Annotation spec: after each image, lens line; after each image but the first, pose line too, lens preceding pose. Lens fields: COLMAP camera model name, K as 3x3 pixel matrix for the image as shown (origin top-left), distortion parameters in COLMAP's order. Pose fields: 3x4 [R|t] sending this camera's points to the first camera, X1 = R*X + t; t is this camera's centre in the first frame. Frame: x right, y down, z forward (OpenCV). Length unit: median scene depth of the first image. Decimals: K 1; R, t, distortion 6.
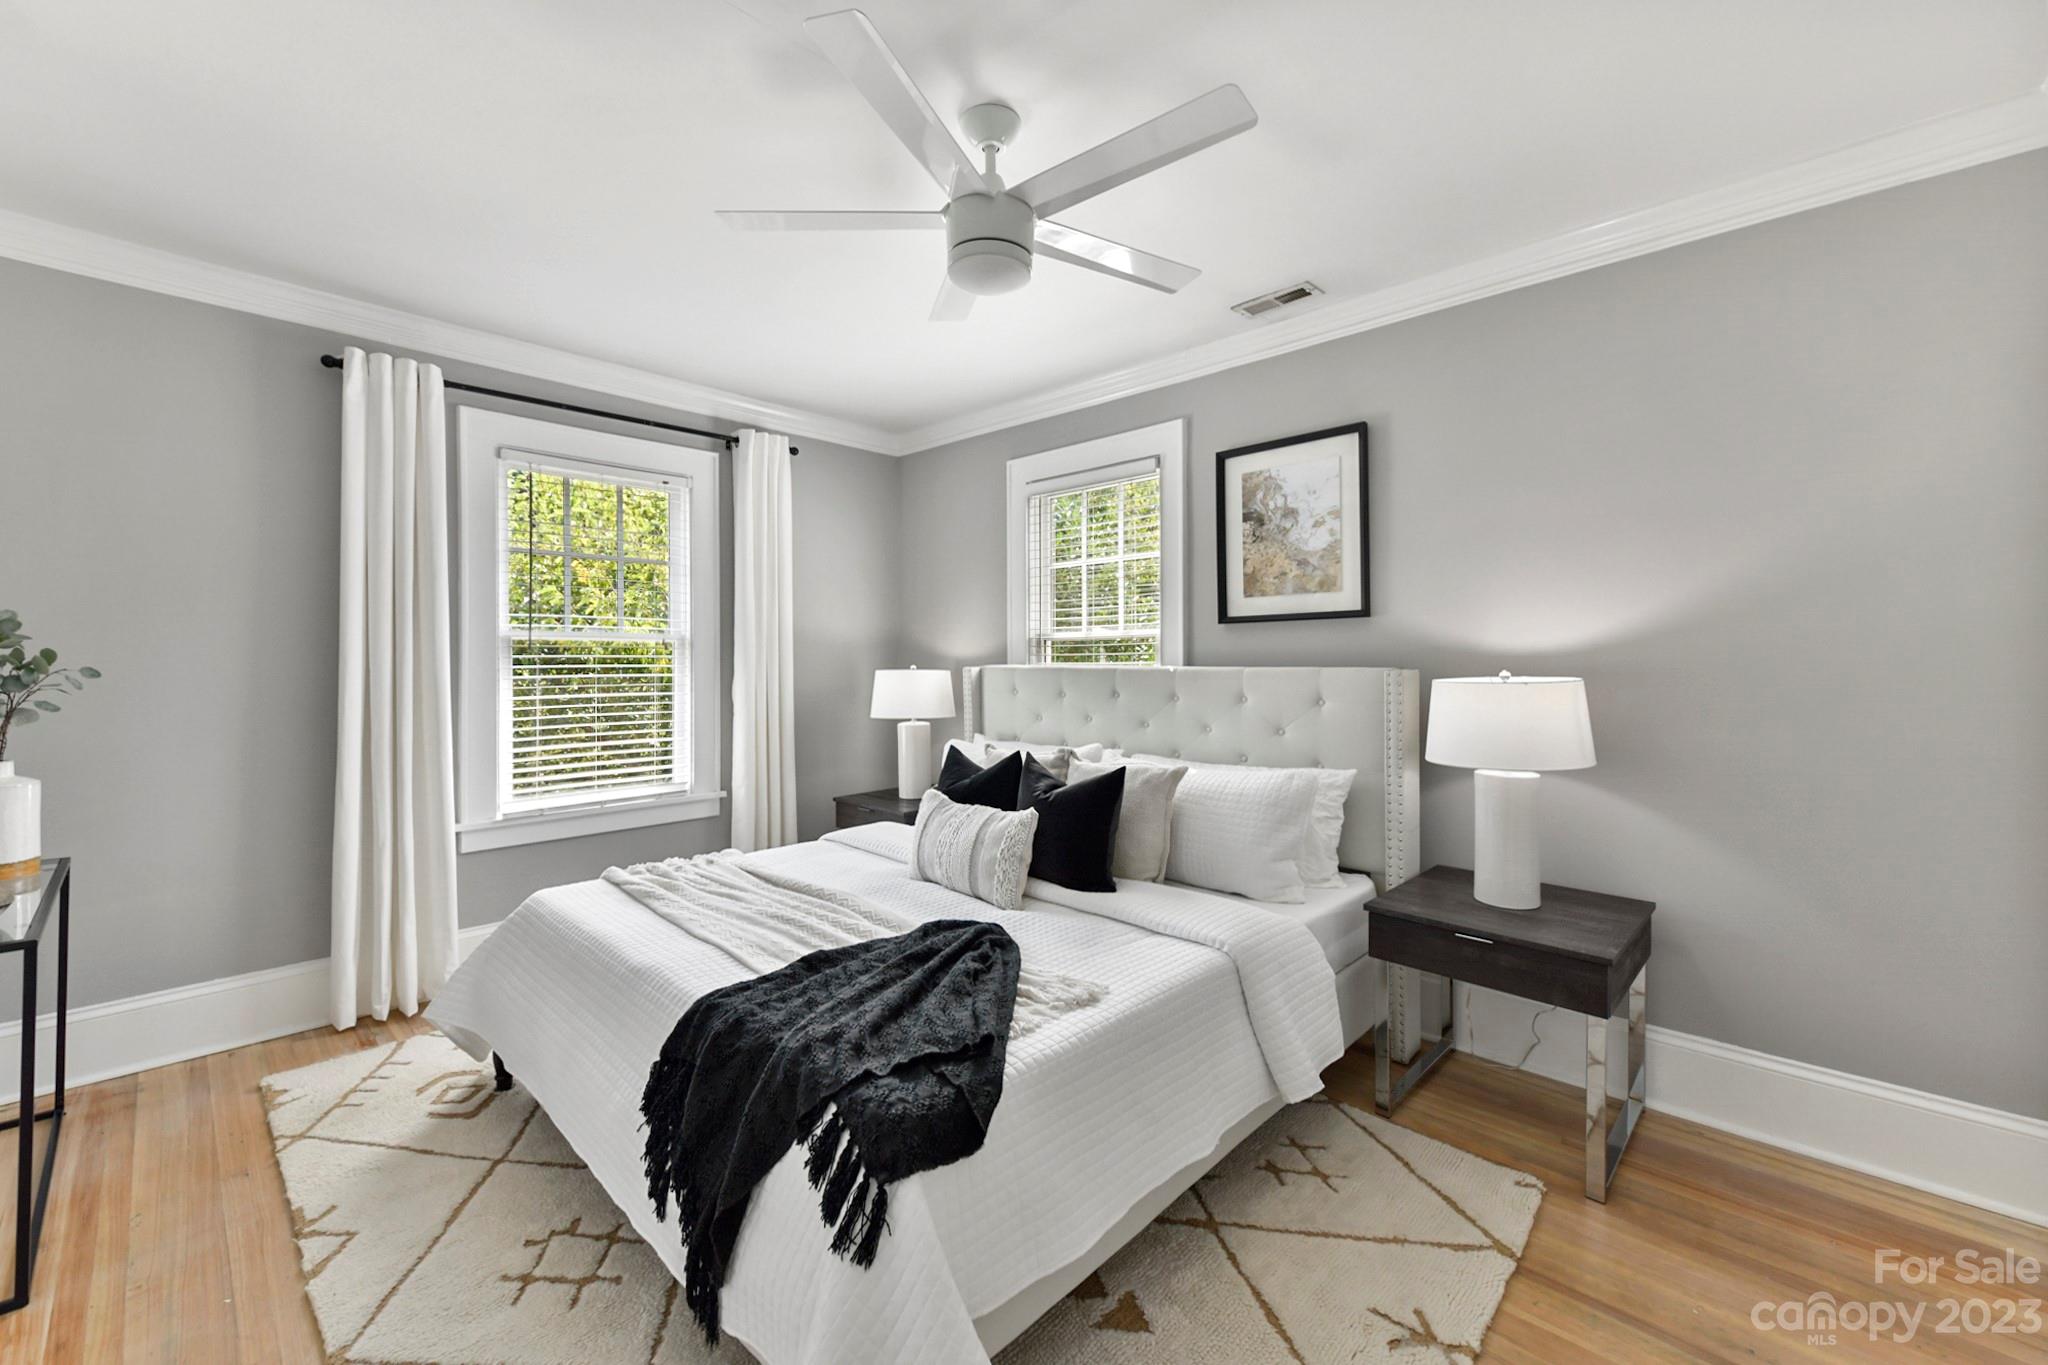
lens RADIAL K [[808.9, 0, 1035.4], [0, 808.9, 662.3], [0, 0, 1]] dist [0.010362, -0.002209]
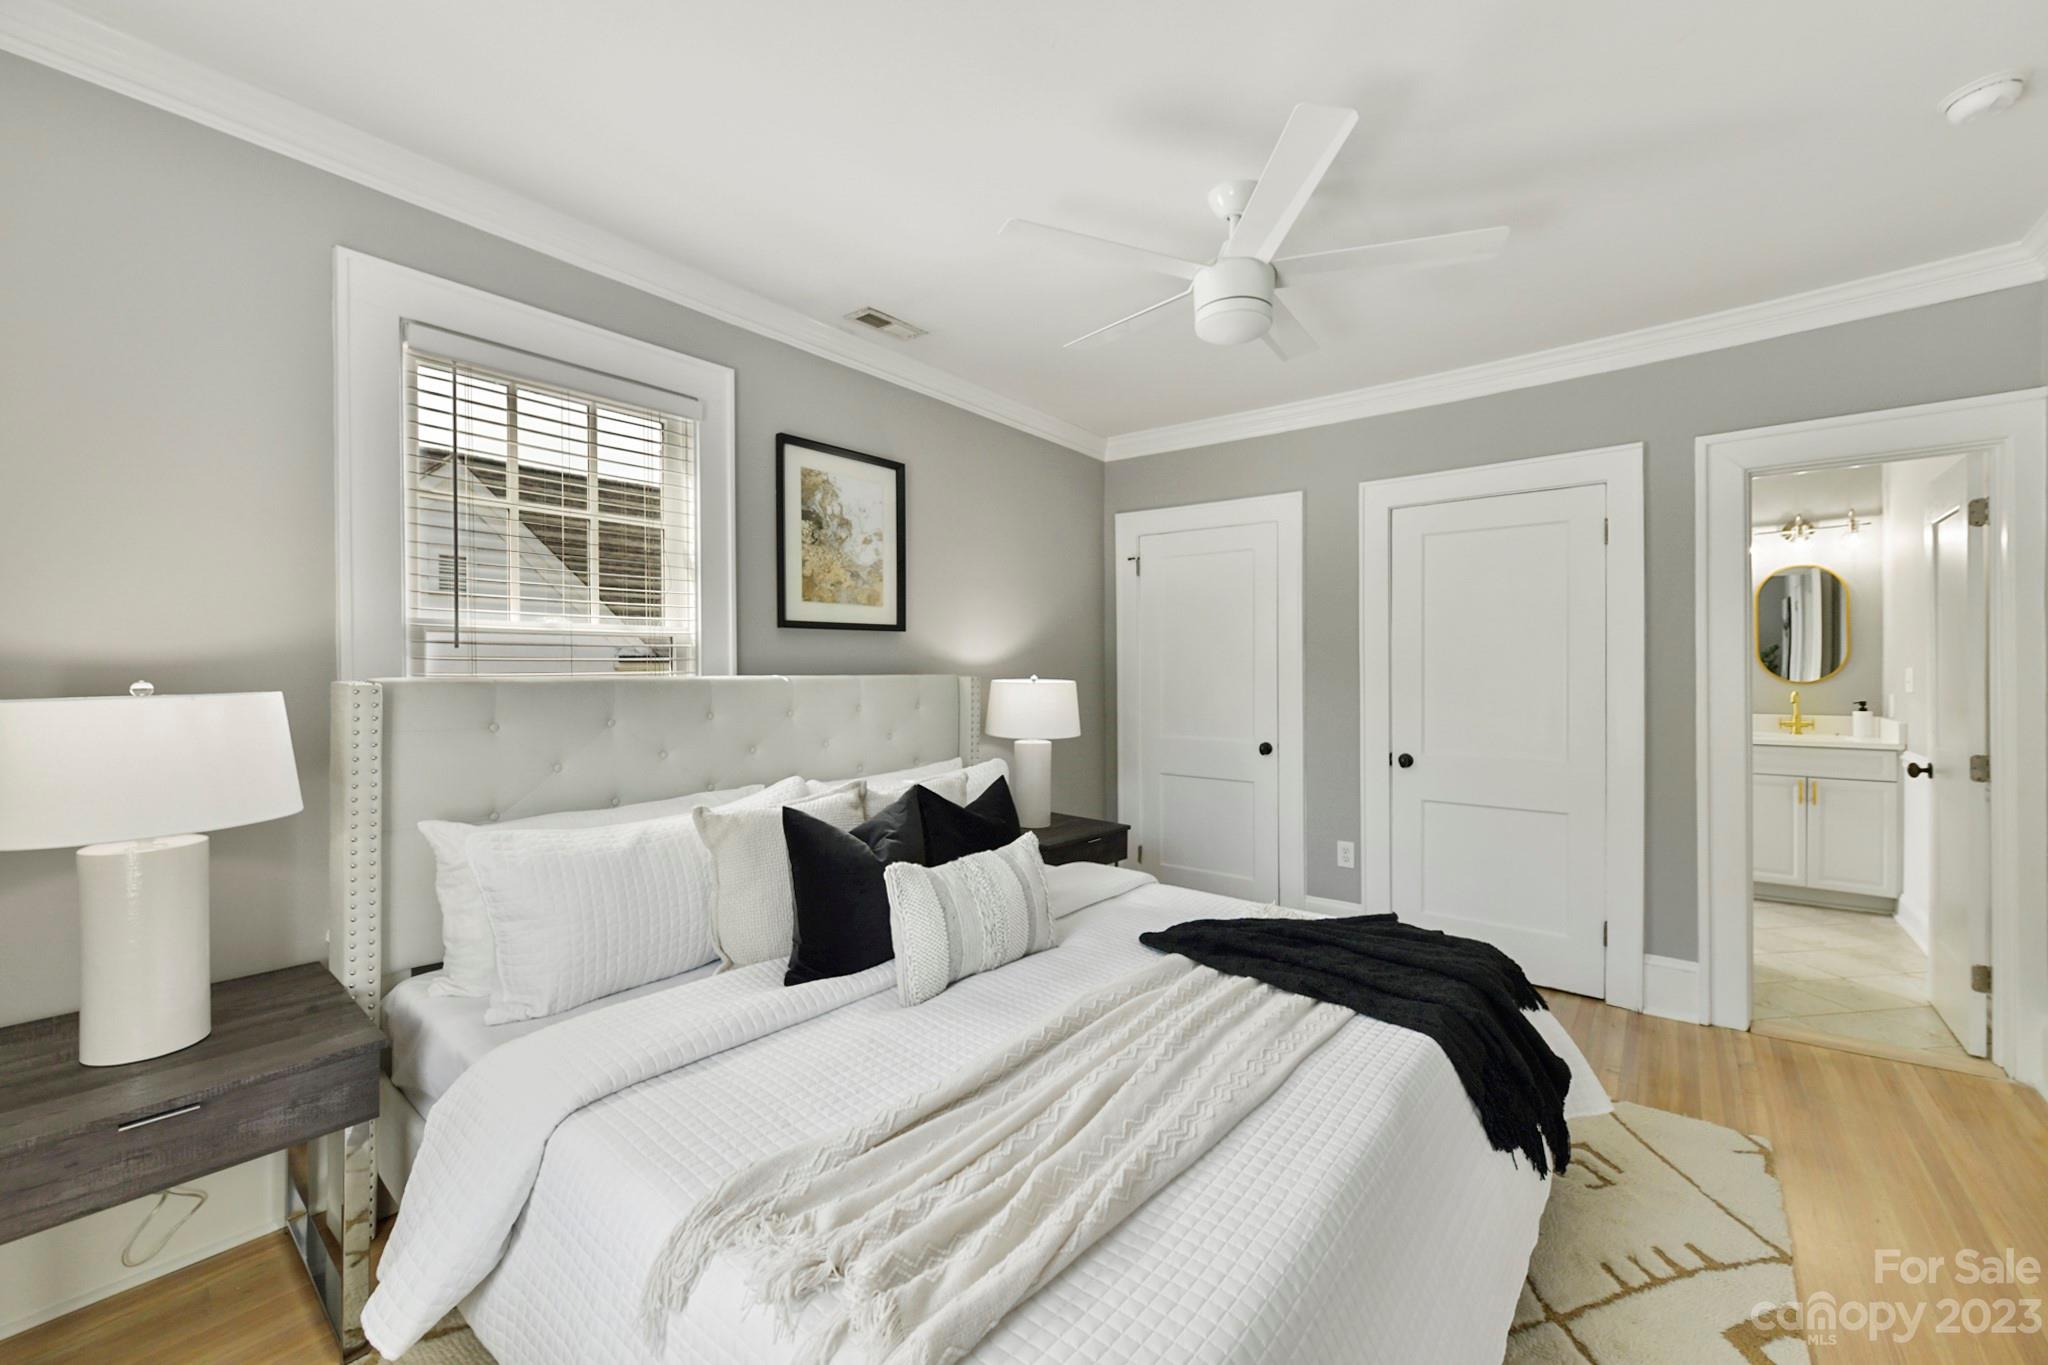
lens RADIAL K [[808.9, 0, 1033.3], [0, 808.9, 676.5], [0, 0, 1]] dist [0.010362, -0.002209]
pose [[-0.075274, -0.010865, 0.997104, -0.696834], [0.005497, 0.999921, 0.011311, -0.003122], [-0.997148, 0.006332, -0.075208, 0.820435]]
